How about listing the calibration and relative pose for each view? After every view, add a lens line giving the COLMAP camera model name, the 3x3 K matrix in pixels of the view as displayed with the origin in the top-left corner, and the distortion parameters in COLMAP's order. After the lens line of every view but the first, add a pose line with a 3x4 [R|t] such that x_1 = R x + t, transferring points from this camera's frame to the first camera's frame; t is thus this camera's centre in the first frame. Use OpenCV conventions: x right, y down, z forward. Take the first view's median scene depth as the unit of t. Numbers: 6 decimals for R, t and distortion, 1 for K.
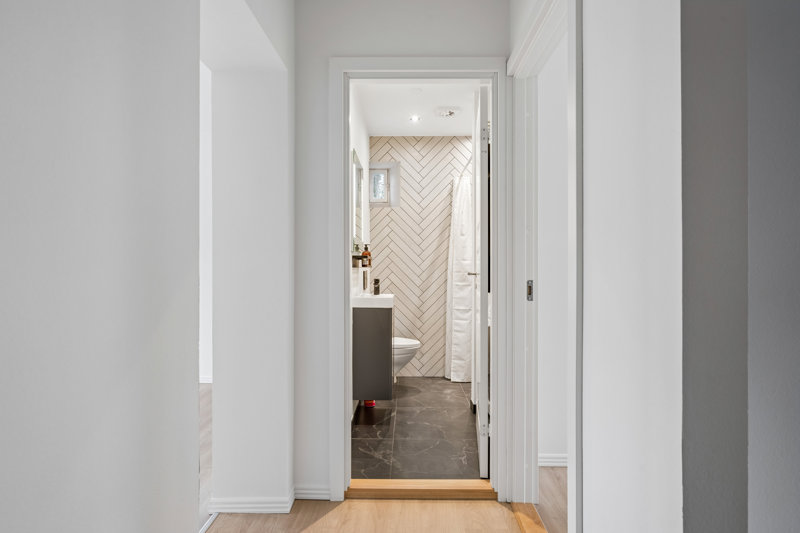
lens RADIAL K [[433.9, 0, 401.6], [0, 433.9, 268.1], [0, 0, 1]] dist [-0.000456, 0.000004]
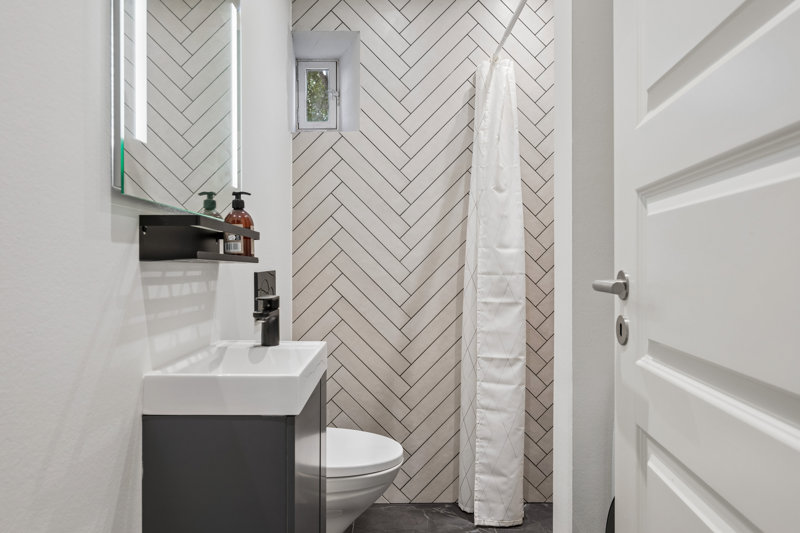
lens RADIAL K [[482.2, 0, 399.6], [0, 482.2, 267.2], [0, 0, 1]] dist [0.000250, -0.000032]
pose [[0.999525, -0.001662, 0.030766, 0.023217], [0.001573, 0.999994, 0.002920, 0.000934], [-0.030771, -0.002870, 0.999522, 0.496778]]
